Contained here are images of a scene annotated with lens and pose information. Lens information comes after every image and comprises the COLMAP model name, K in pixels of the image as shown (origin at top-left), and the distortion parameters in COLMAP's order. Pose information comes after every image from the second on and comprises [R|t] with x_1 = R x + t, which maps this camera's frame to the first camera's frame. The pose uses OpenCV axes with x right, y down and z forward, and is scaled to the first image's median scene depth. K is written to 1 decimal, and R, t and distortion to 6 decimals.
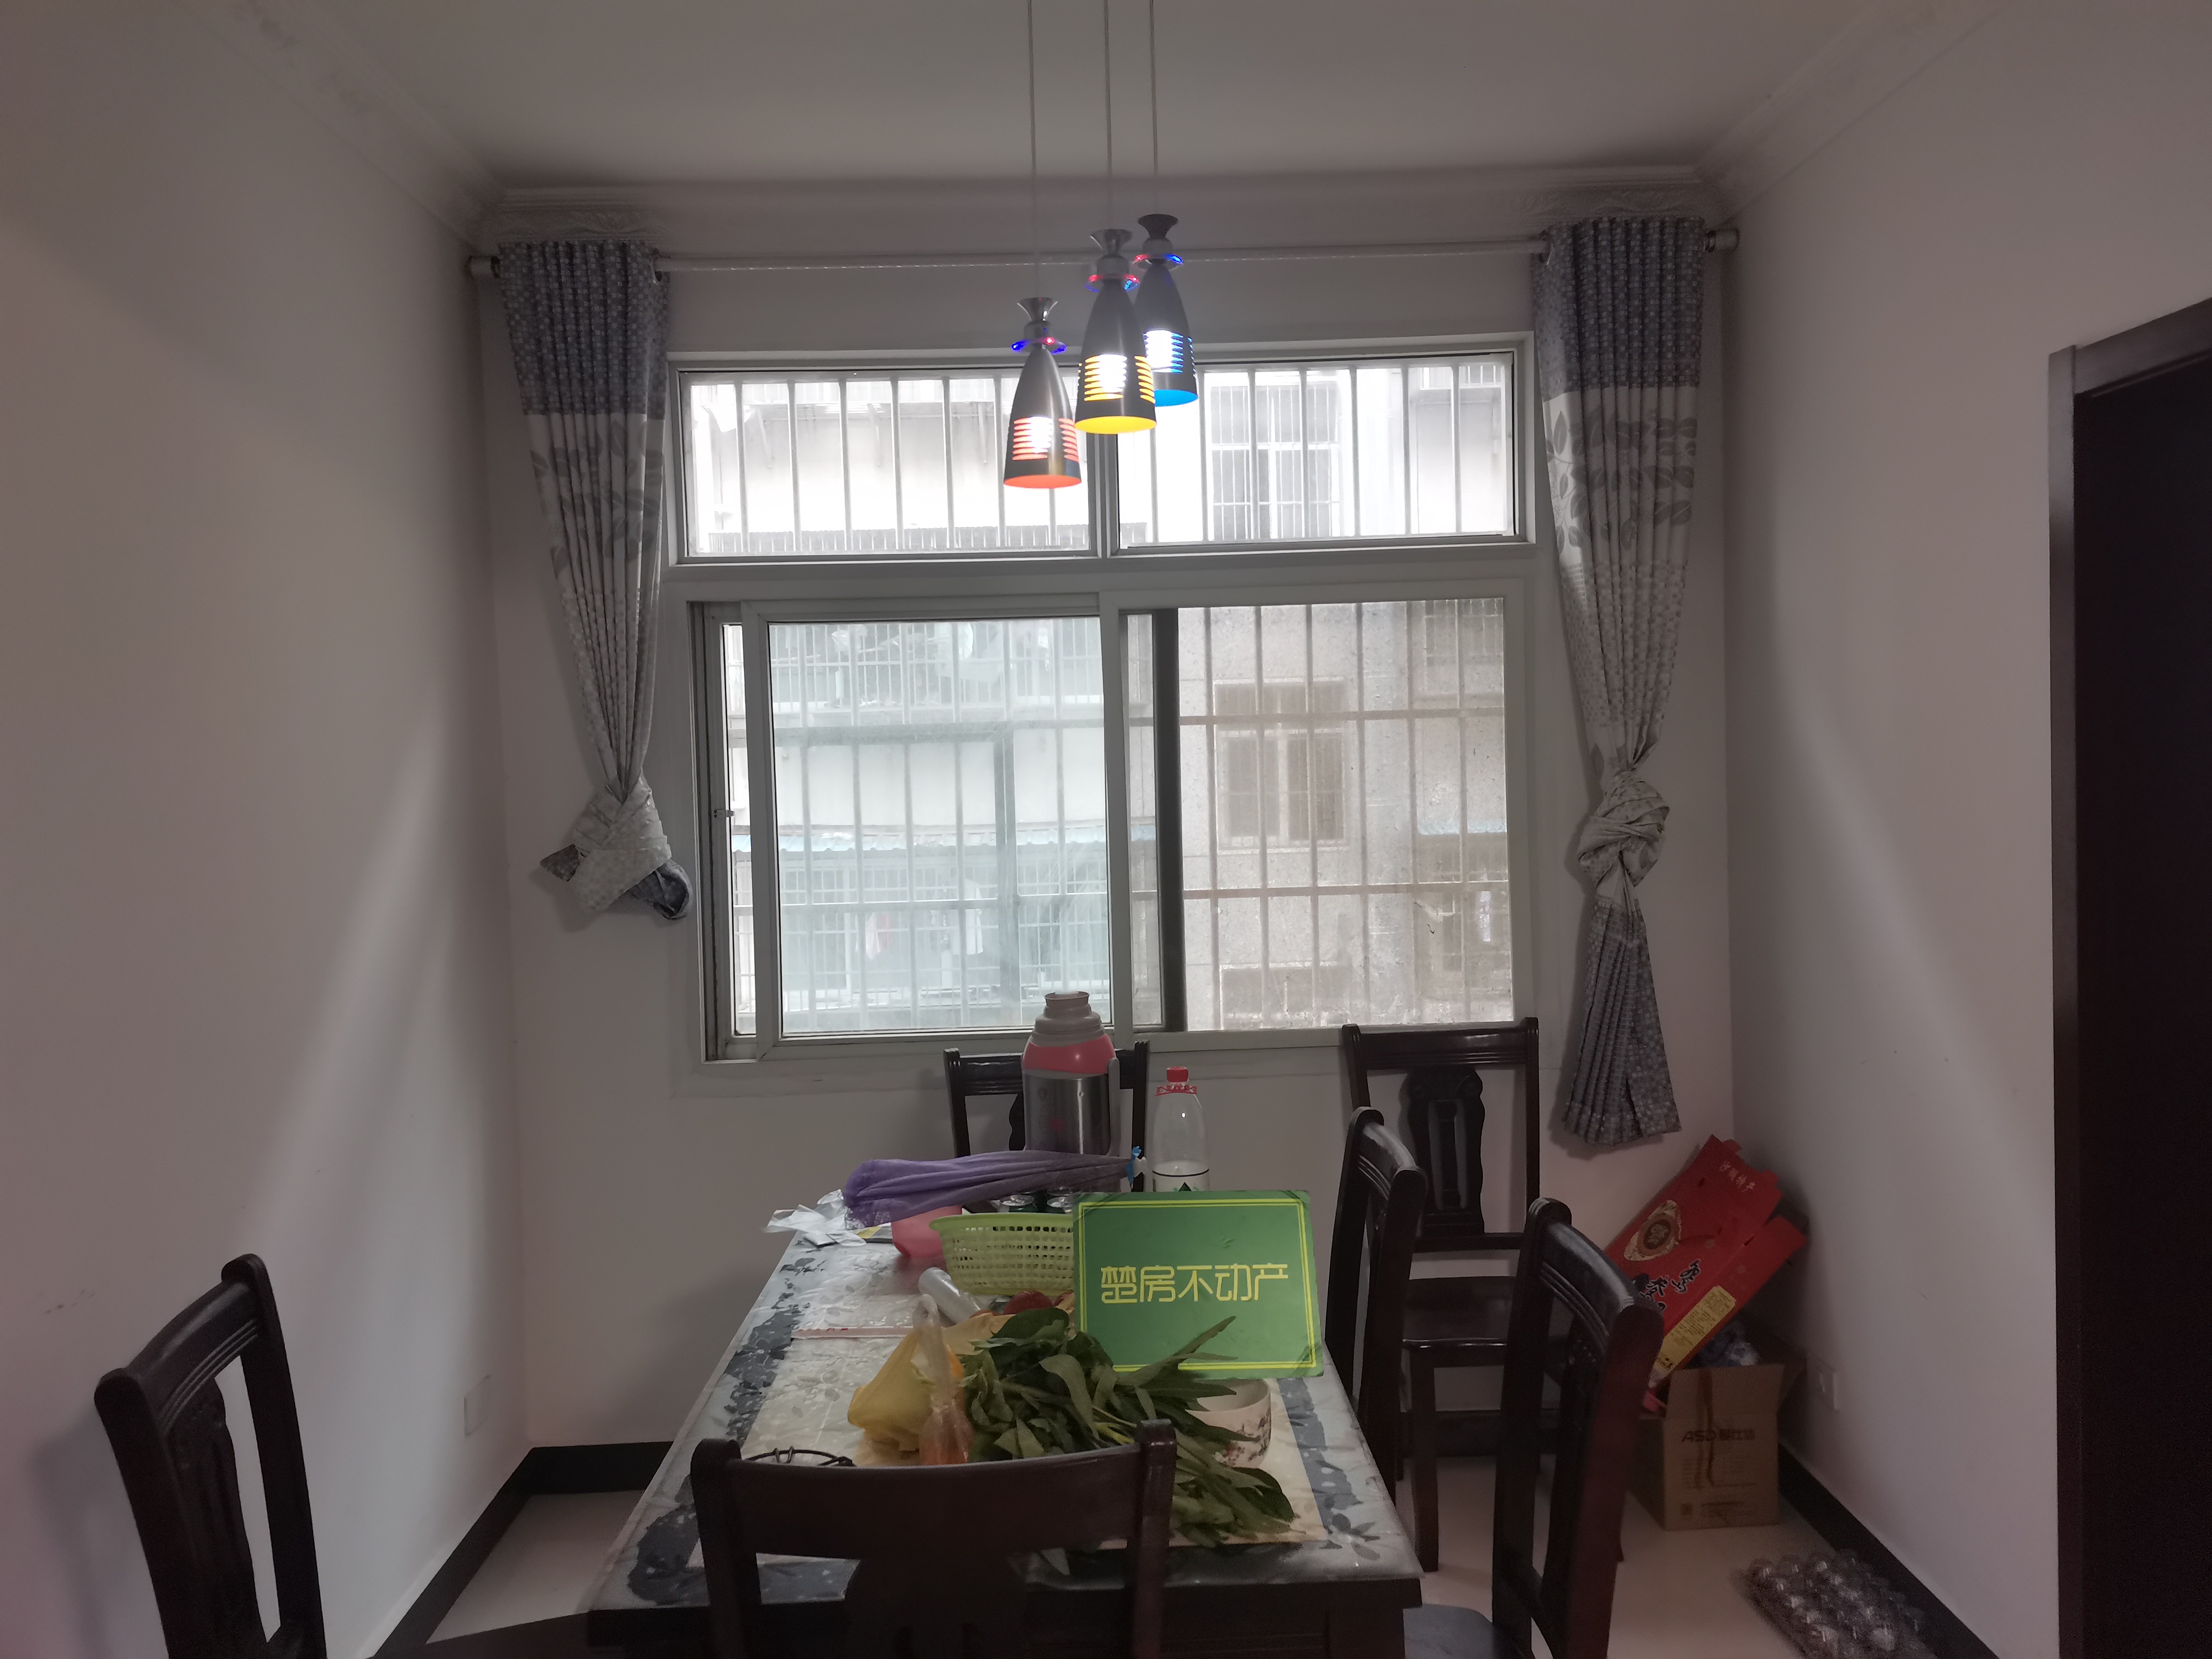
lens RADIAL K [[1641.7, 0, 1118.1], [0, 1641.7, 817.6], [0, 0, 1]] dist [0.085702, -0.114678]
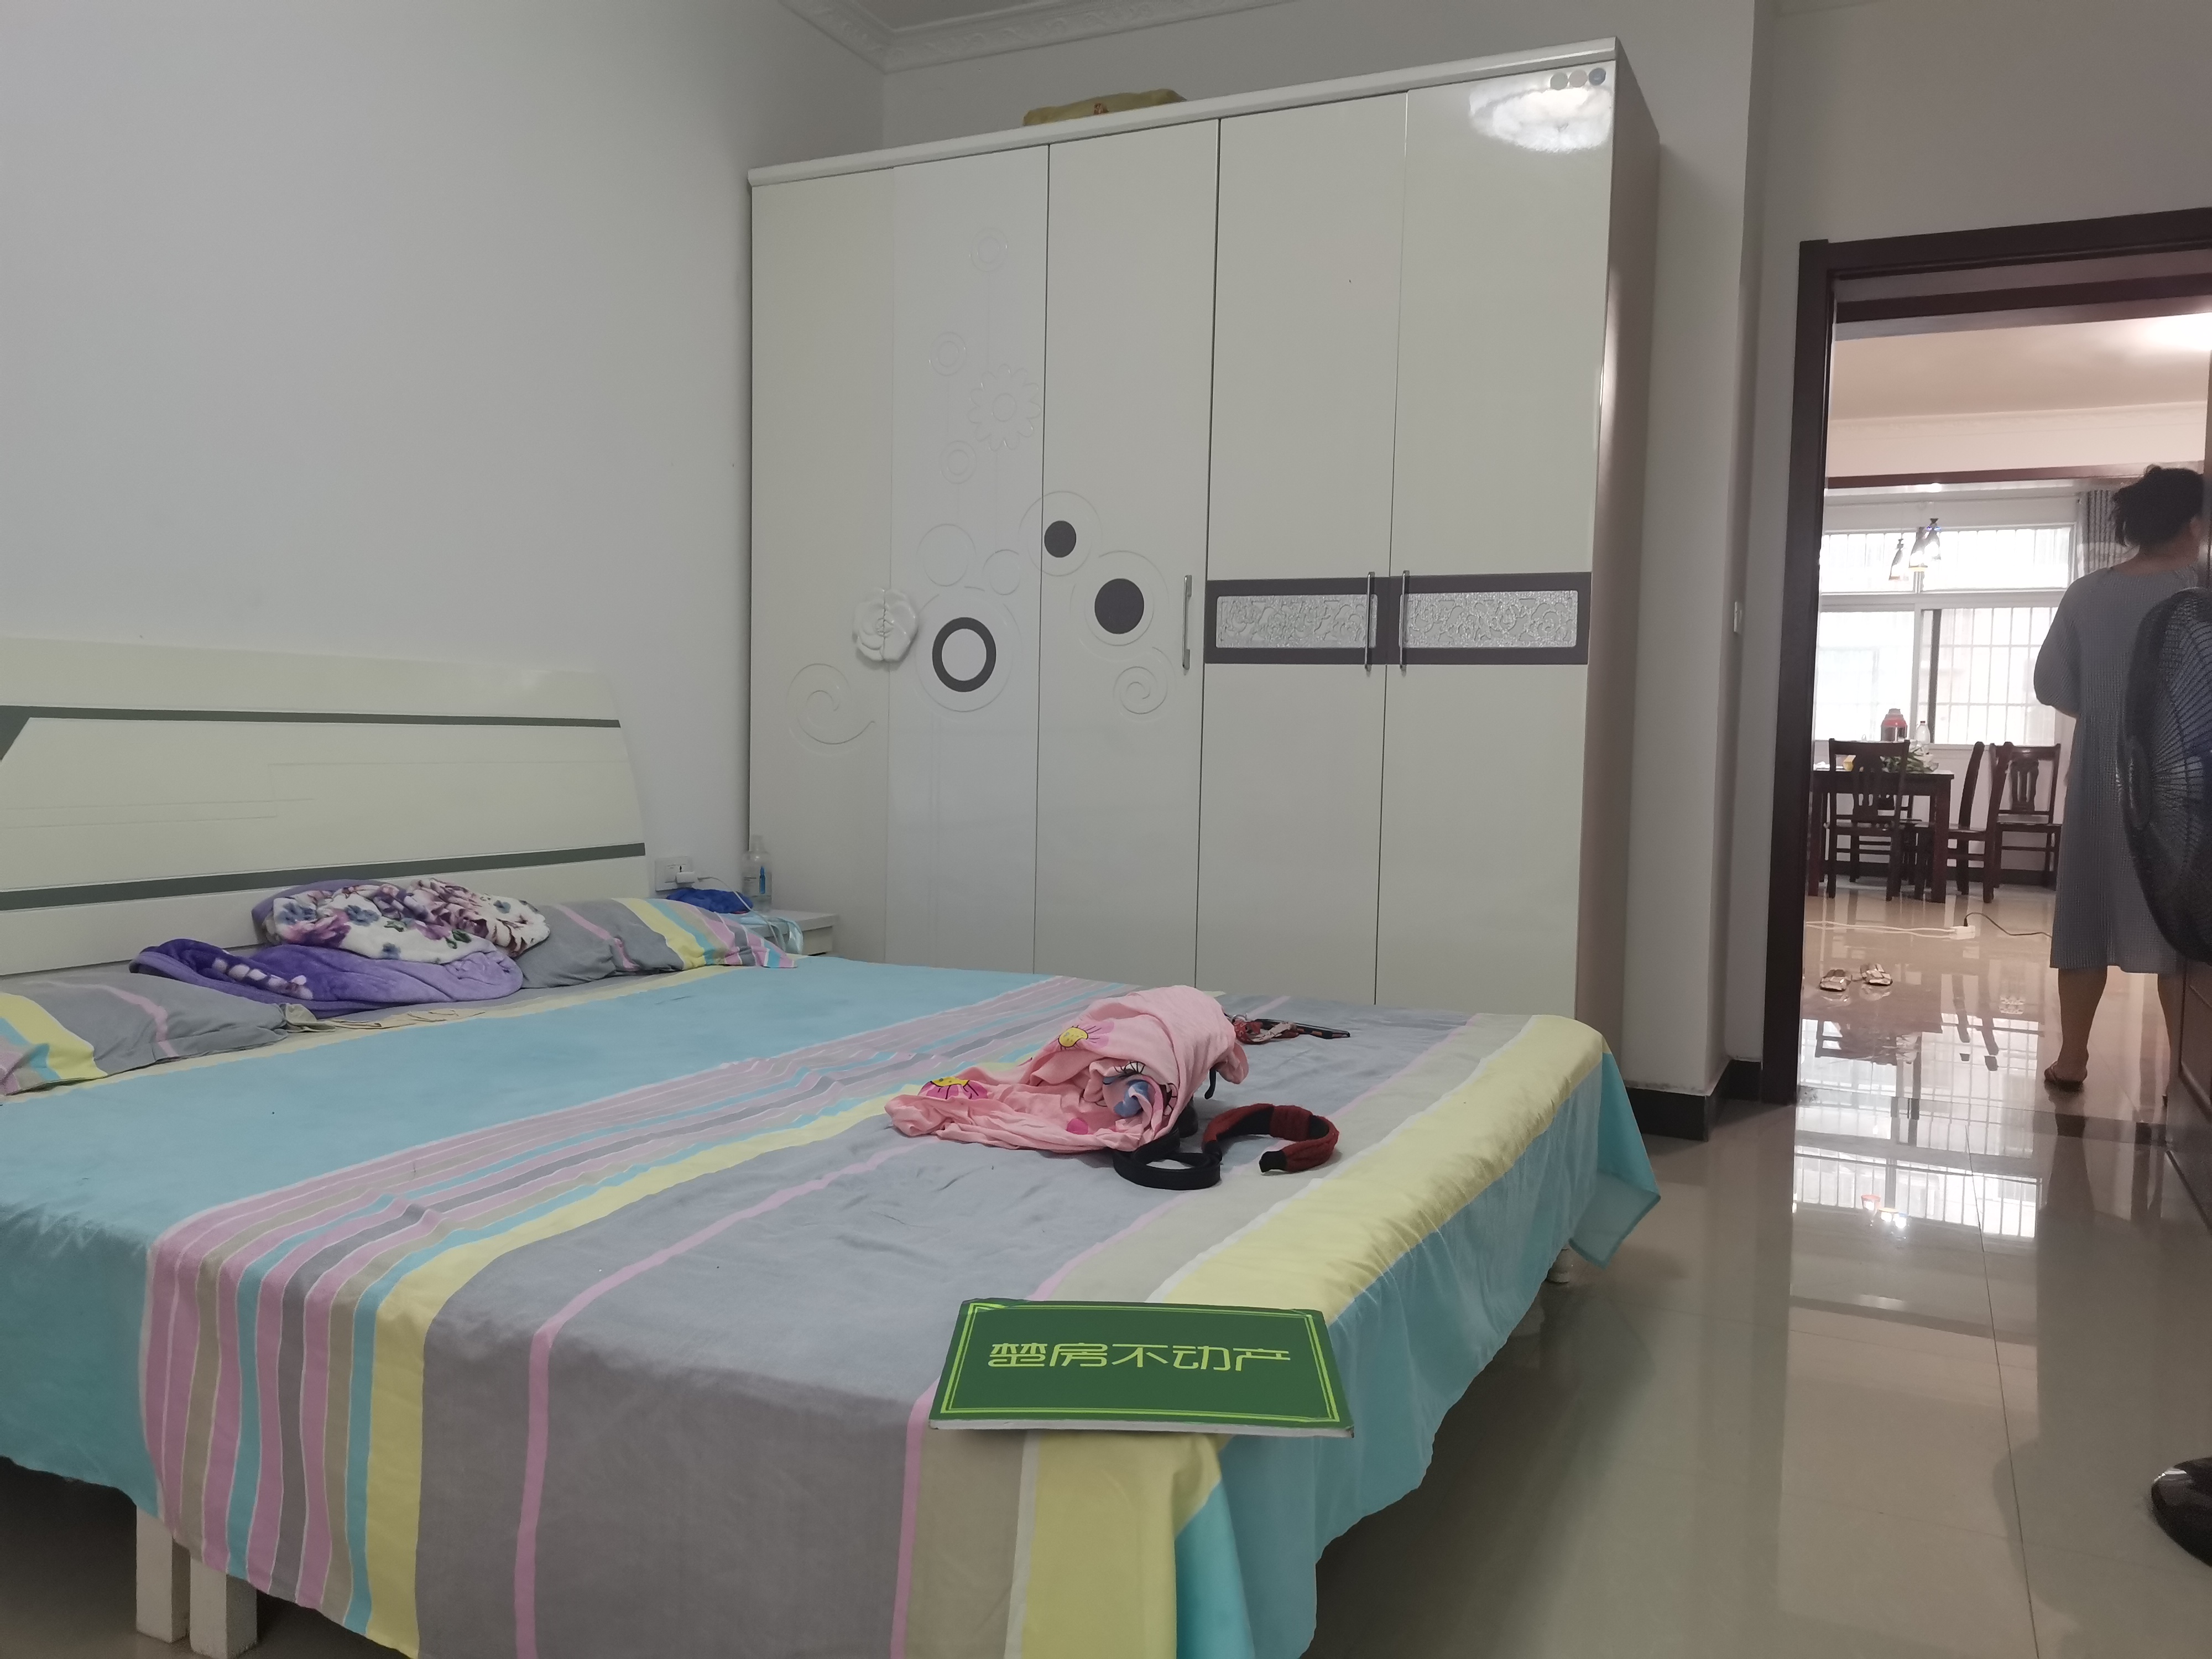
lens RADIAL K [[1641.7, 0, 1118.1], [0, 1641.7, 817.6], [0, 0, 1]] dist [0.085702, -0.114678]
pose [[0.907091, 0.070147, -0.415048, -0.042083], [-0.069091, 0.997455, 0.017580, 0.328828], [0.415225, 0.012729, 0.909630, -2.591240]]
